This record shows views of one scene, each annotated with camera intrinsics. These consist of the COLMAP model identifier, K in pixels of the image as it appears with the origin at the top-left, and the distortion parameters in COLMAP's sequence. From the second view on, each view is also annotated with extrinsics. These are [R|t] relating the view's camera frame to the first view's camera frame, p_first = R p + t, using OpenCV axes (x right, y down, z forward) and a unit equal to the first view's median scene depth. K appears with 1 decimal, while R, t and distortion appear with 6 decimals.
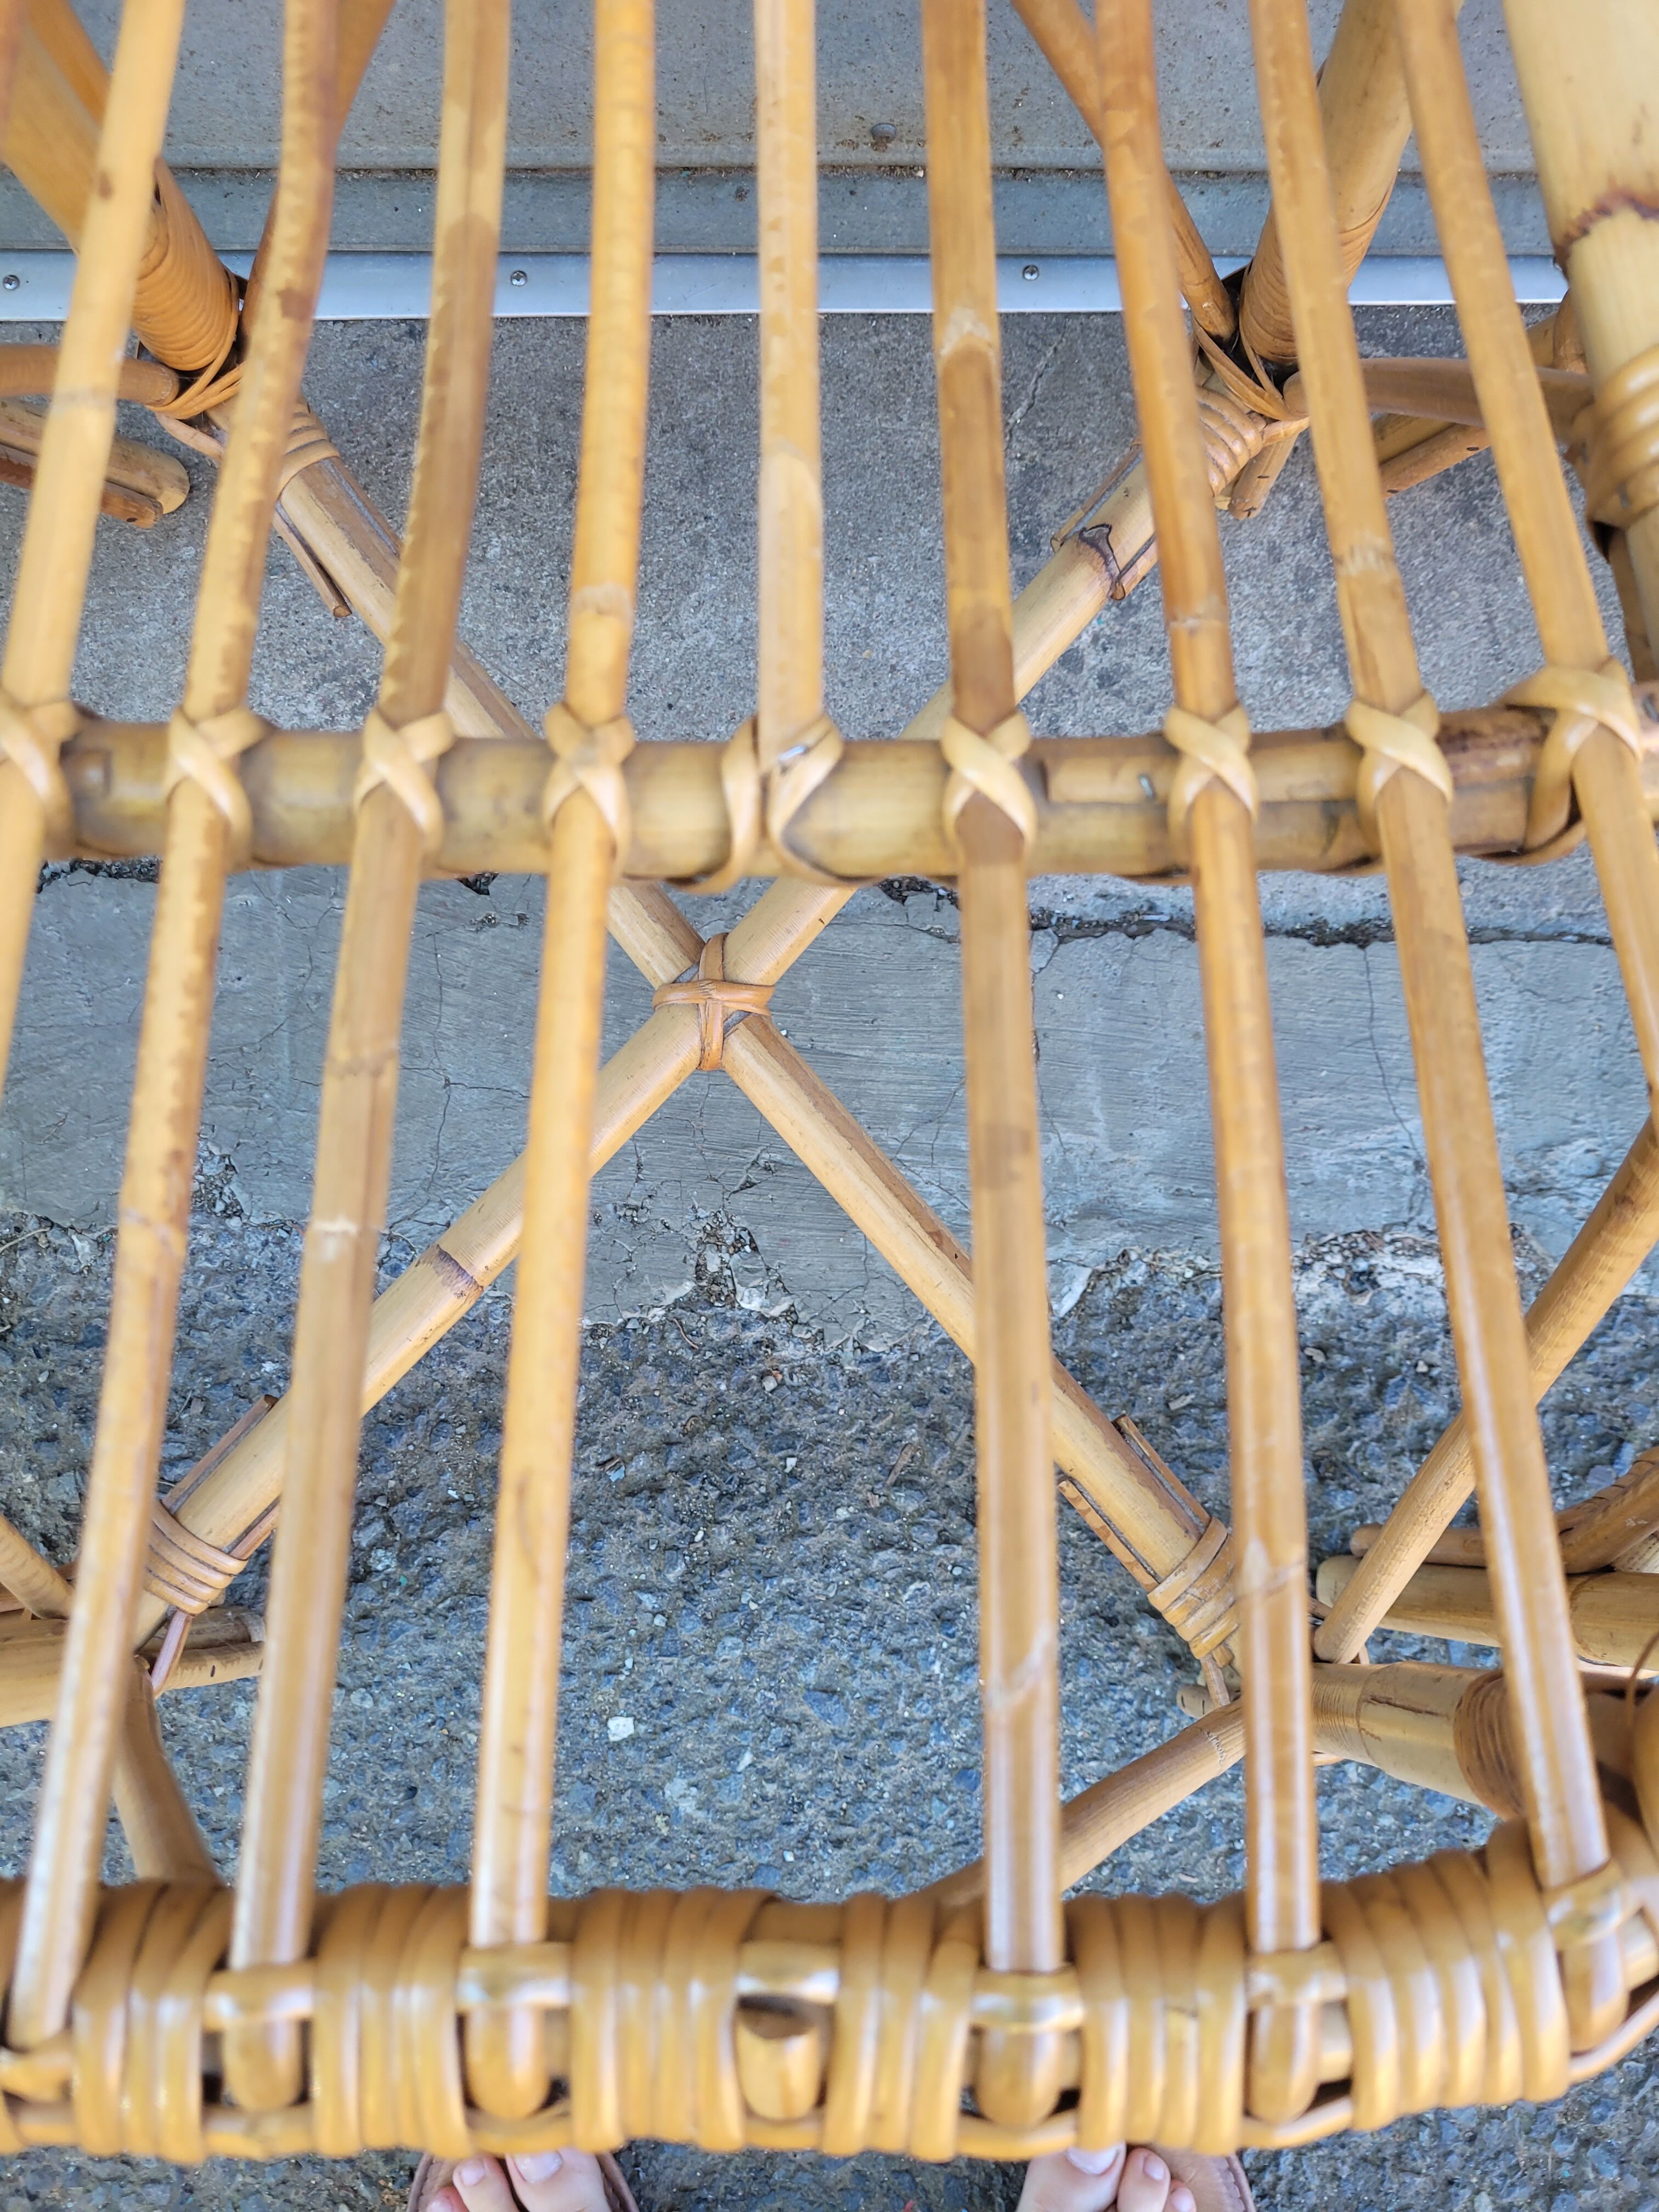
lens RADIAL K [[1671.3, 0, 808.5], [0, 1671.3, 1104.5], [0, 0, 1]] dist [0.034381, -0.026388]
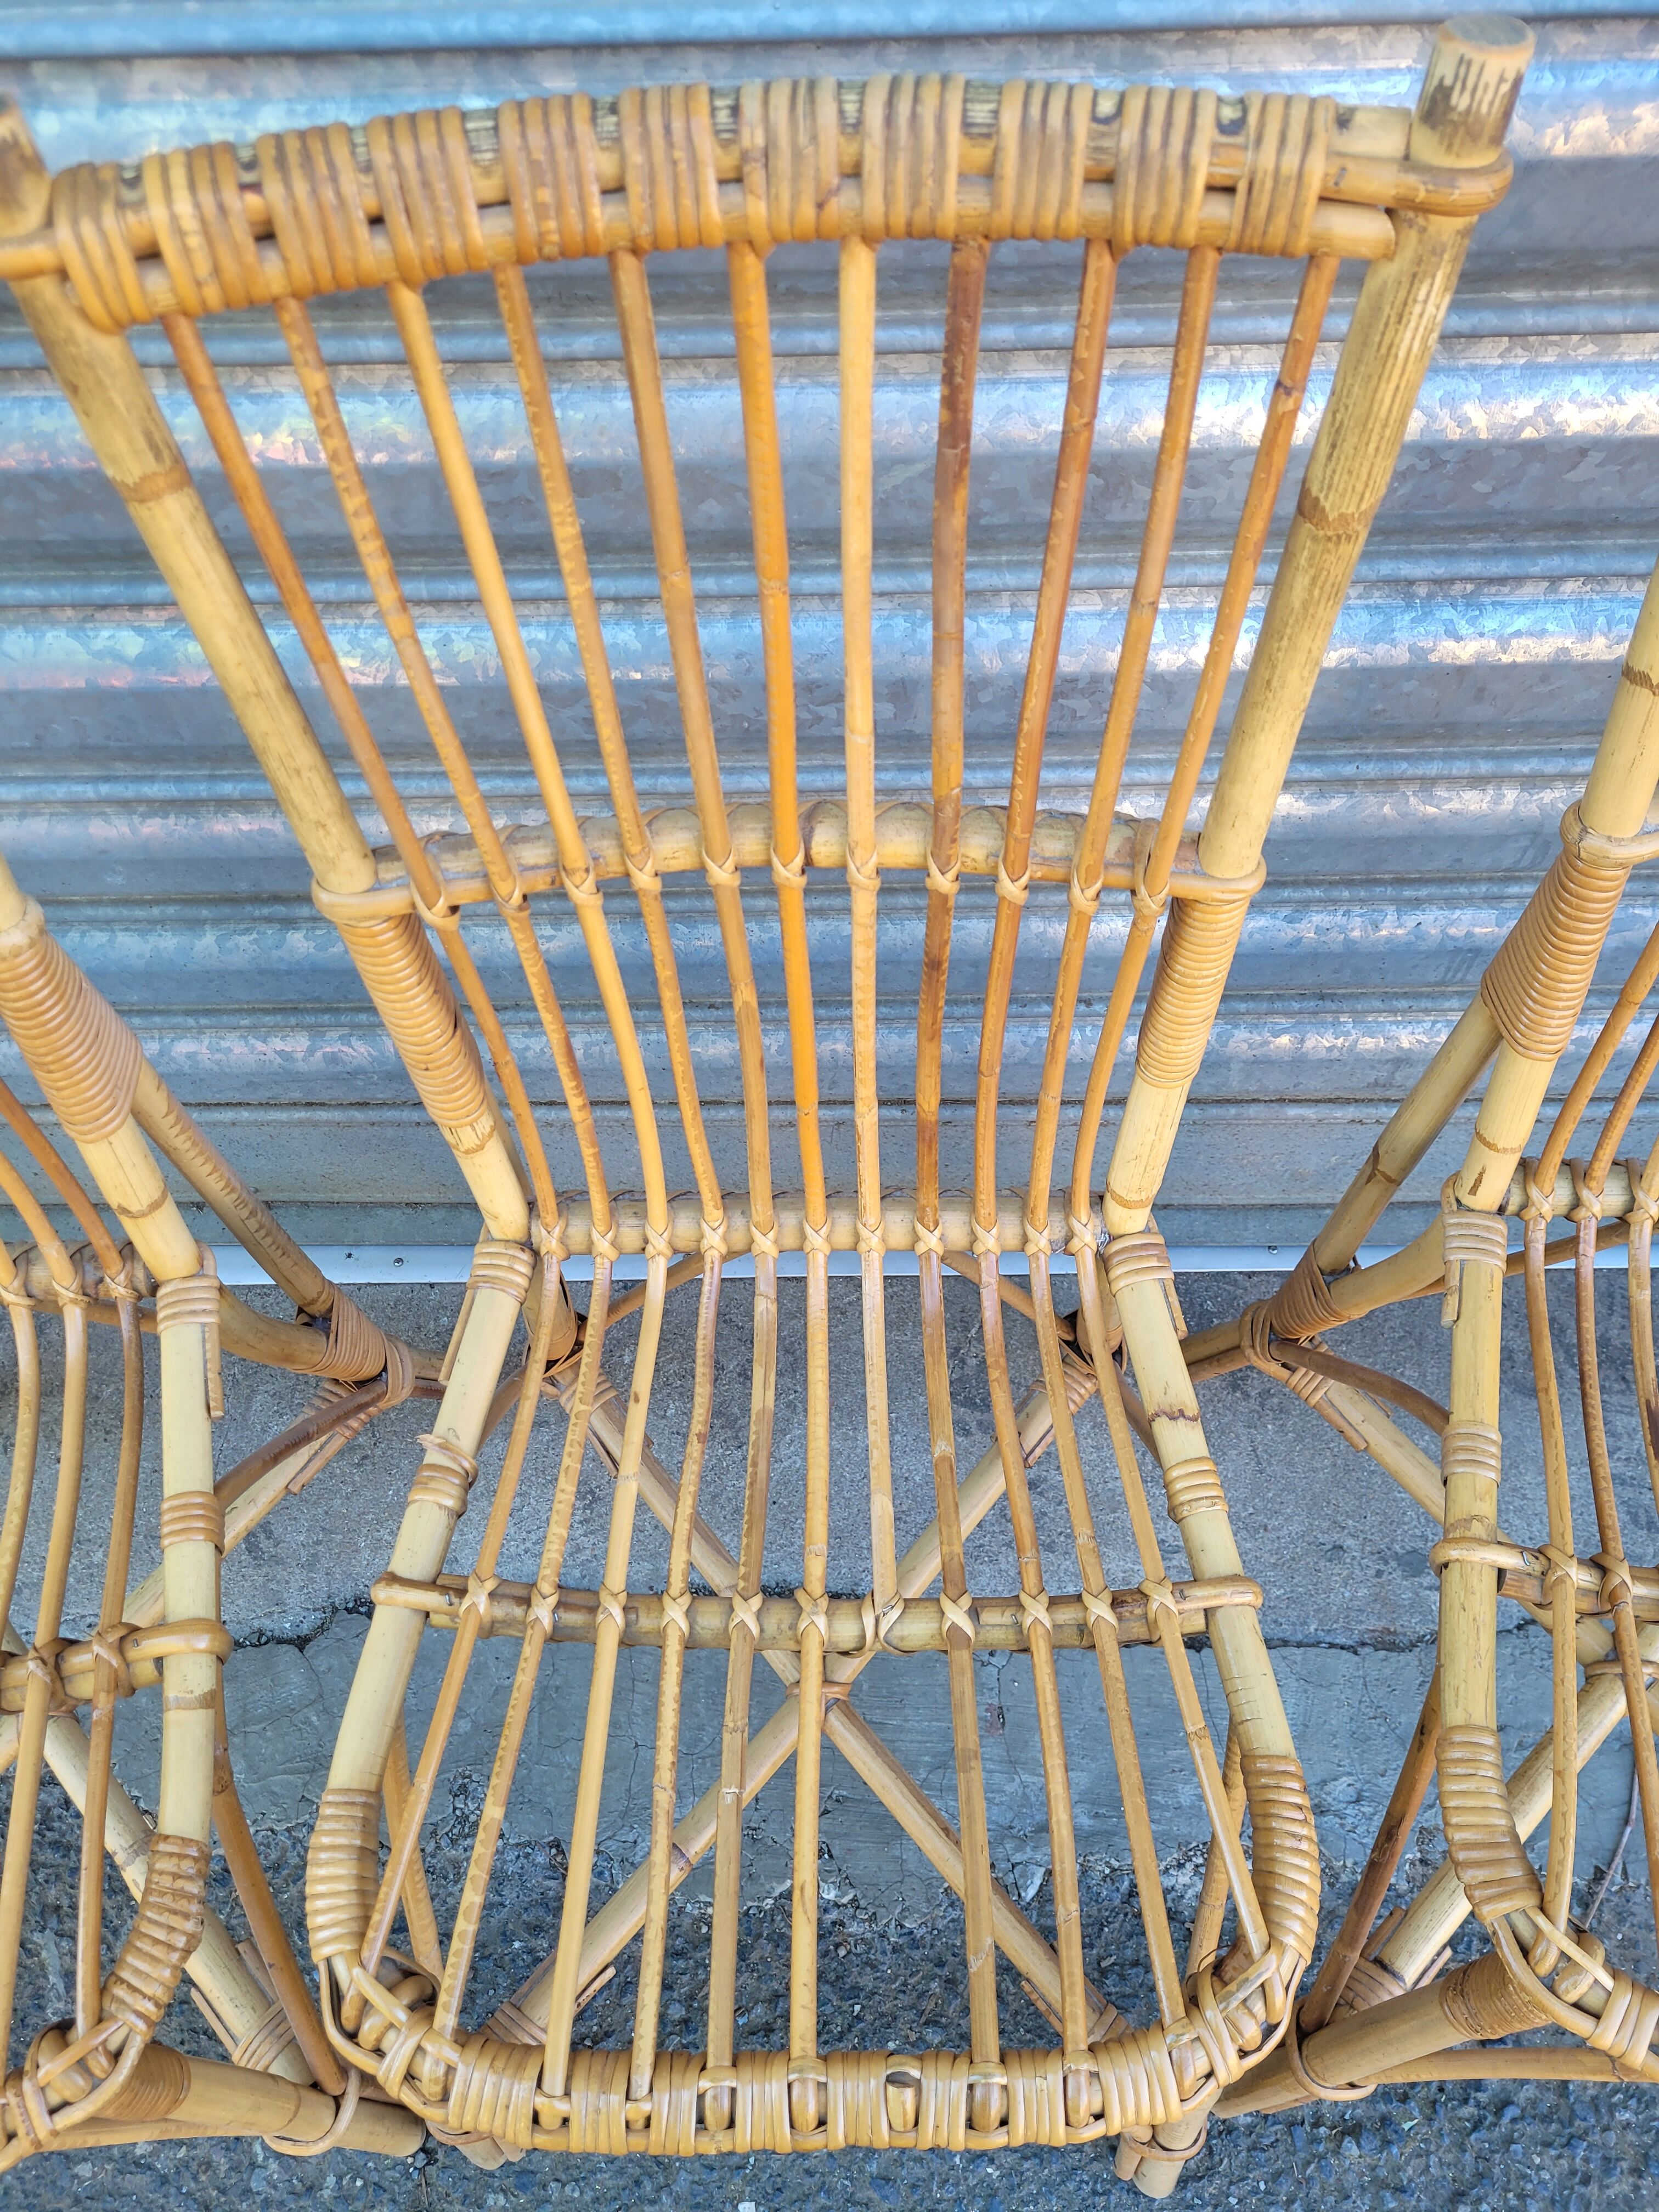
lens RADIAL K [[1671.3, 0, 812.3], [0, 1671.3, 1118.9], [0, 0, 1]] dist [0.034381, -0.026388]
pose [[0.999940, -0.007006, 0.008398, -0.058814], [0.009610, 0.929471, -0.368769, 0.024604], [-0.005223, 0.368828, 0.929483, -0.737440]]
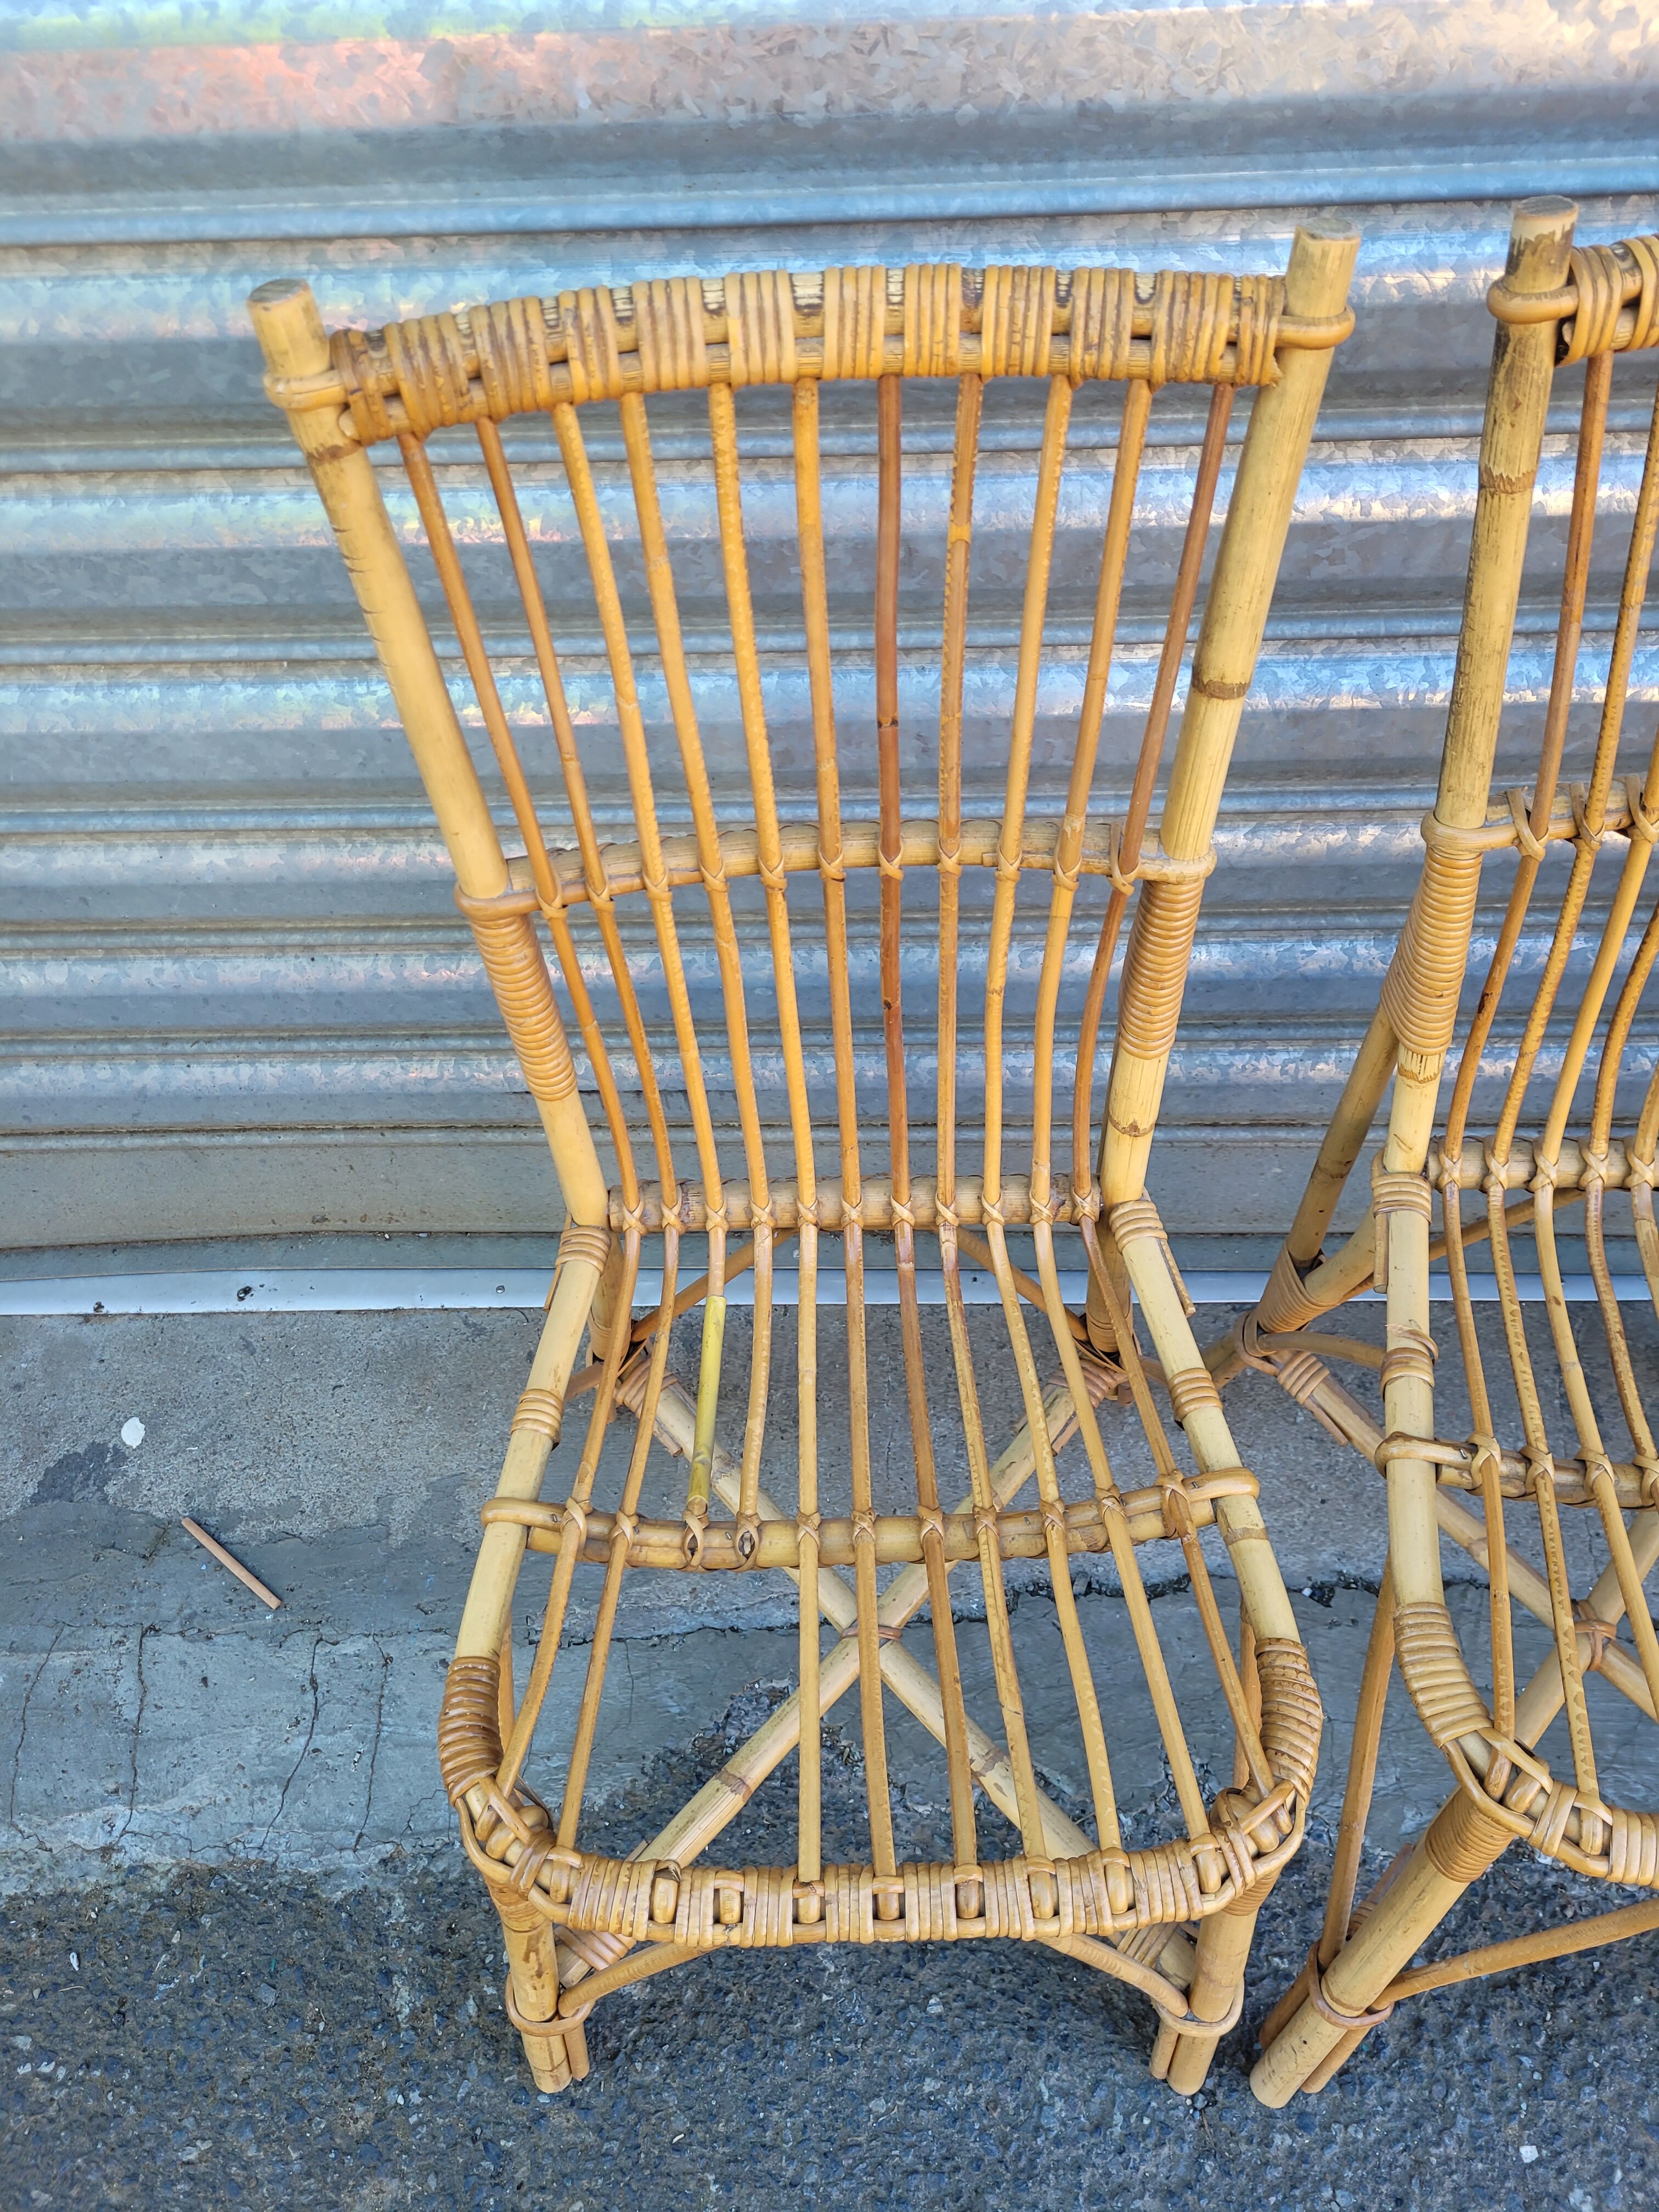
lens RADIAL K [[1671.3, 0, 820.4], [0, 1671.3, 1093.3], [0, 0, 1]] dist [0.034381, -0.026388]
pose [[0.999921, -0.002254, -0.012381, -0.735542], [-0.004179, 0.868525, -0.495628, 0.294066], [0.011870, 0.495640, 0.868447, -0.836551]]
